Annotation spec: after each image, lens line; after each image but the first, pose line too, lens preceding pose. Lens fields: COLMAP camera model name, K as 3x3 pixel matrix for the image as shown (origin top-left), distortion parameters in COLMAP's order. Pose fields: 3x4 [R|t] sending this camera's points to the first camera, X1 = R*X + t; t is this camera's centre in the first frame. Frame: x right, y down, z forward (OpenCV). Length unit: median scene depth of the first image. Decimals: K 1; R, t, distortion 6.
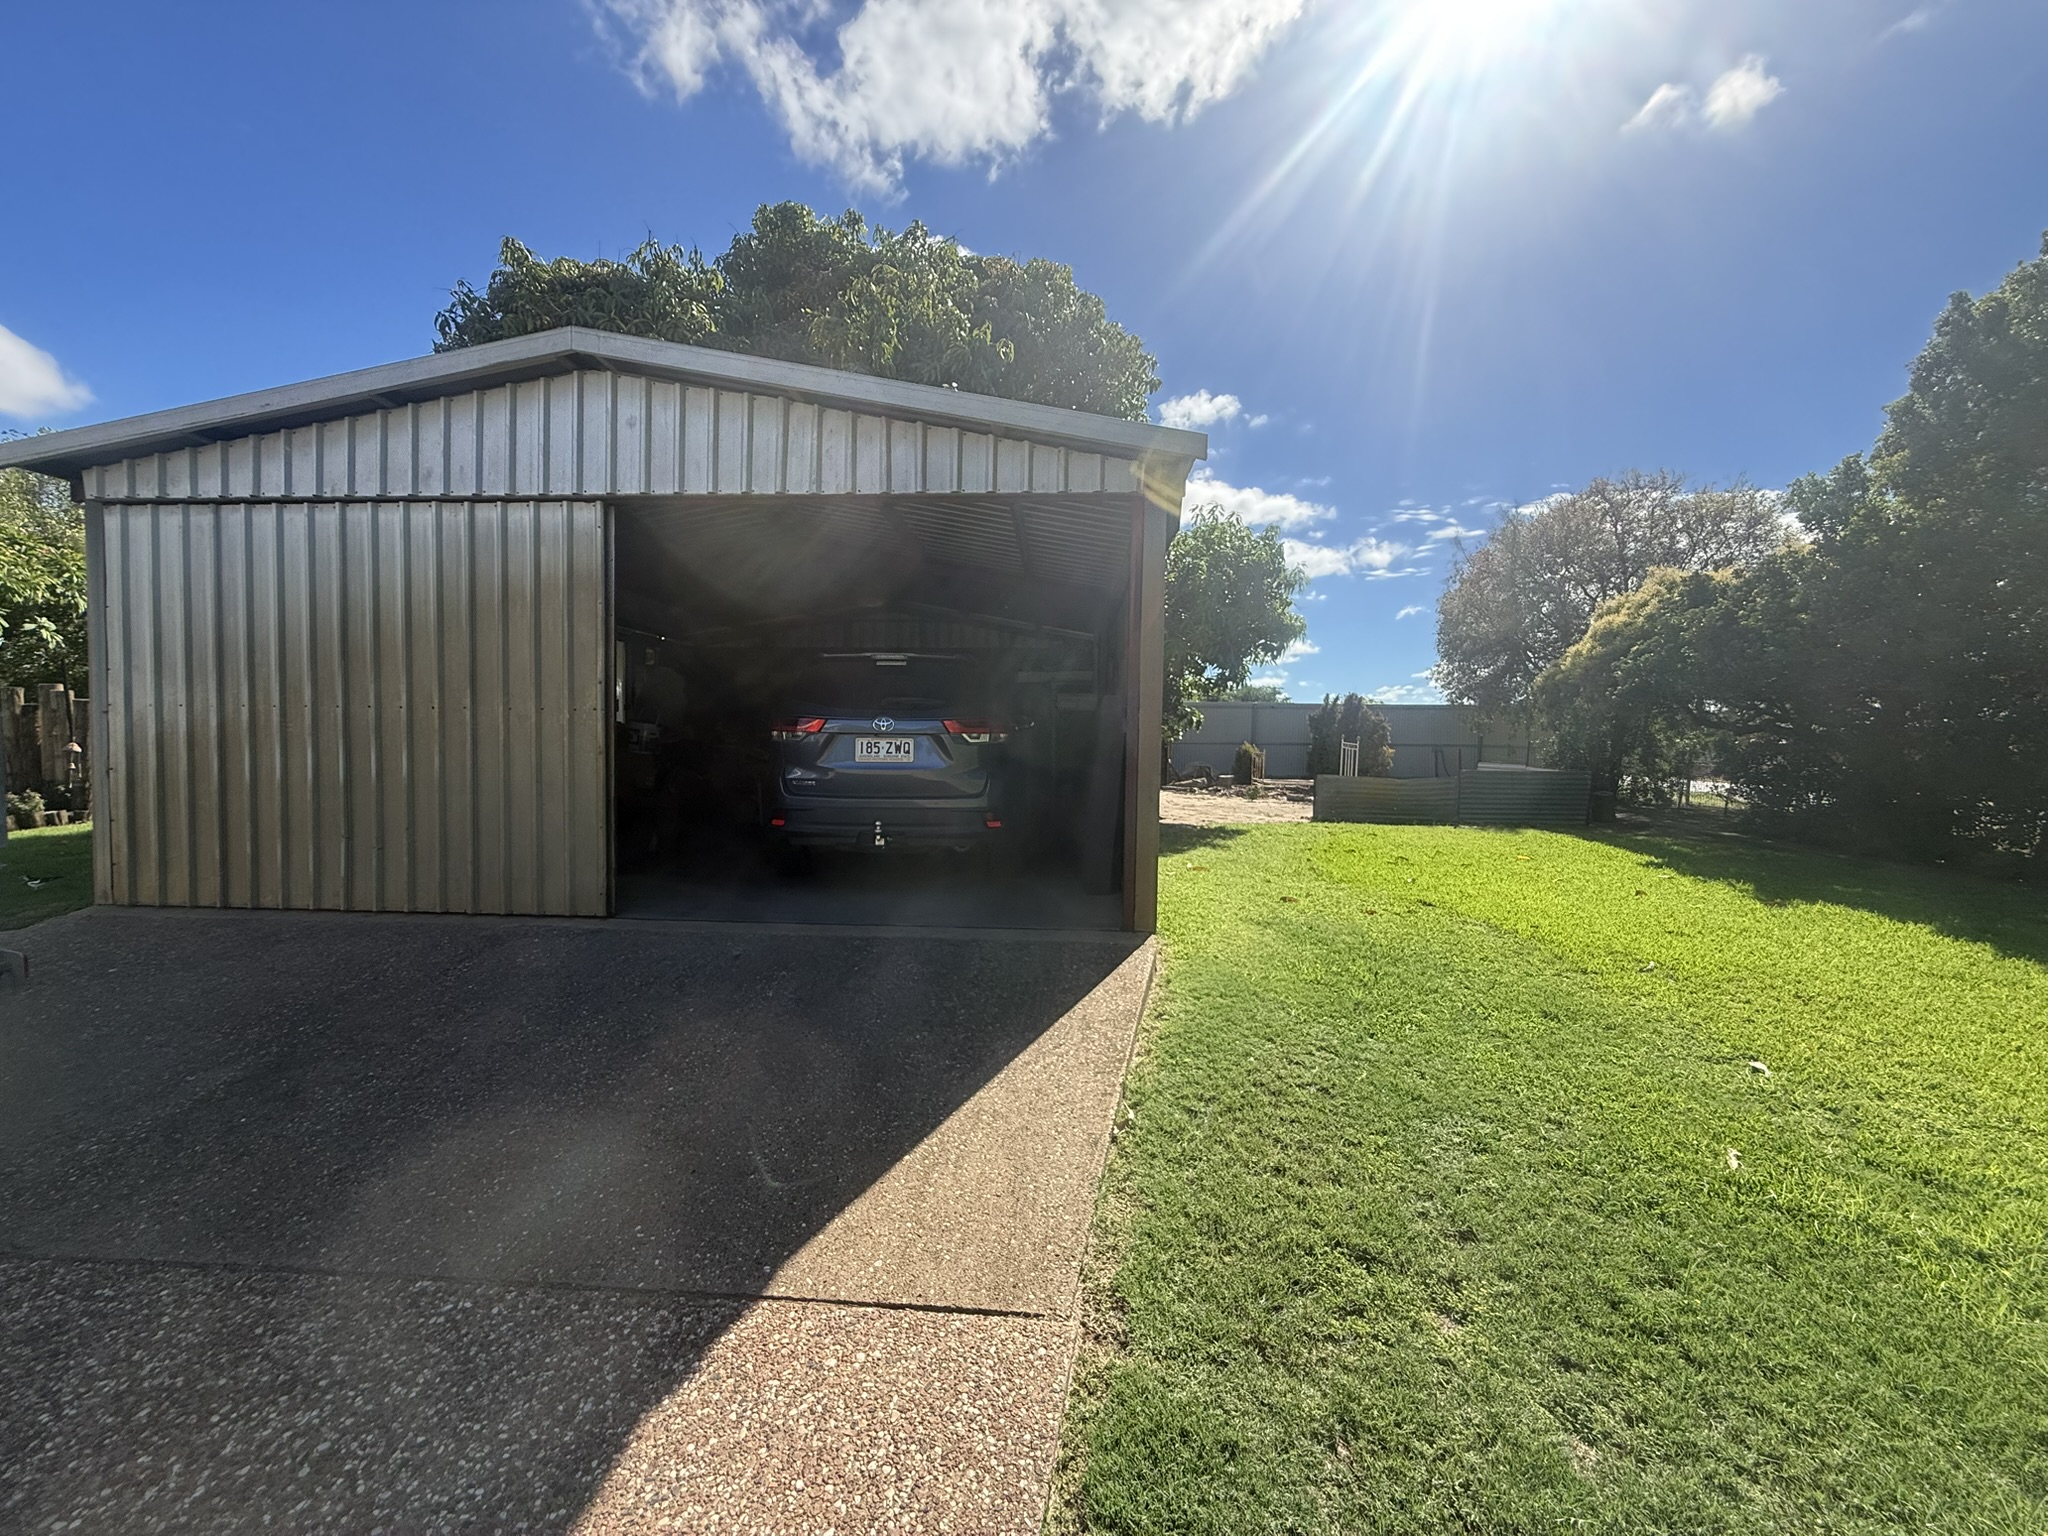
lens RADIAL K [[821.2, 0, 1025.9], [0, 821.2, 772.5], [0, 0, 1]] dist [0.001400, 0.000227]
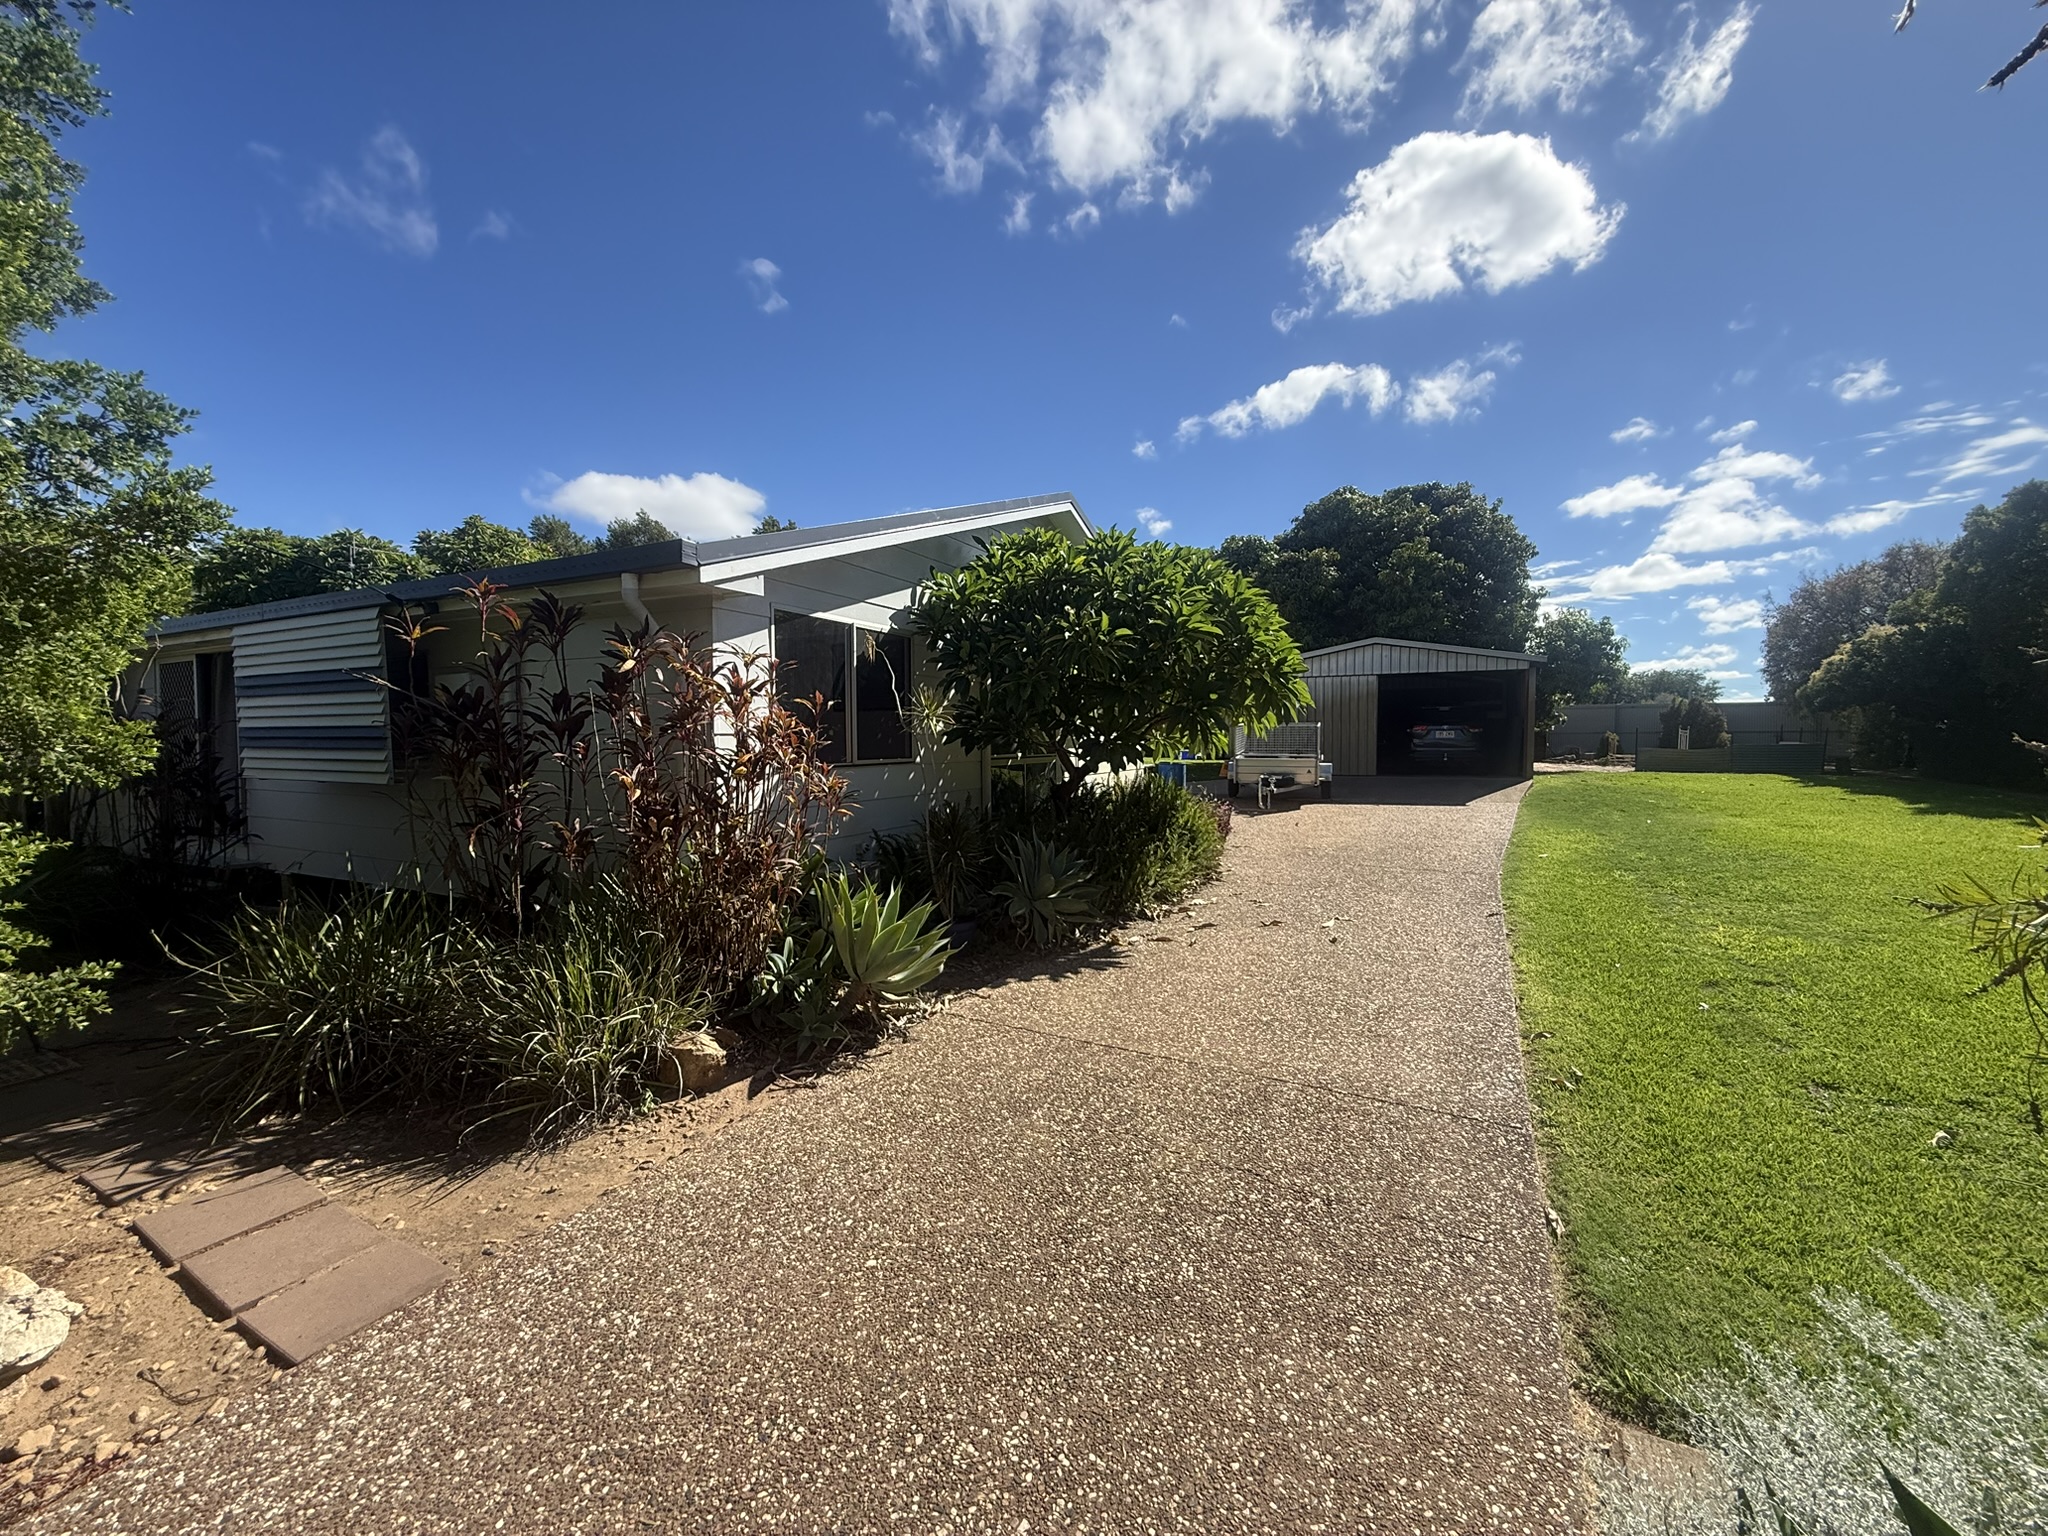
lens RADIAL K [[821.2, 0, 1018.5], [0, 821.2, 764.7], [0, 0, 1]] dist [0.001400, 0.000227]
pose [[0.918397, 0.006006, -0.395614, -0.240394], [-0.006540, 0.999979, -0.000001, 0.060898], [0.395606, 0.002588, 0.918417, -1.599890]]
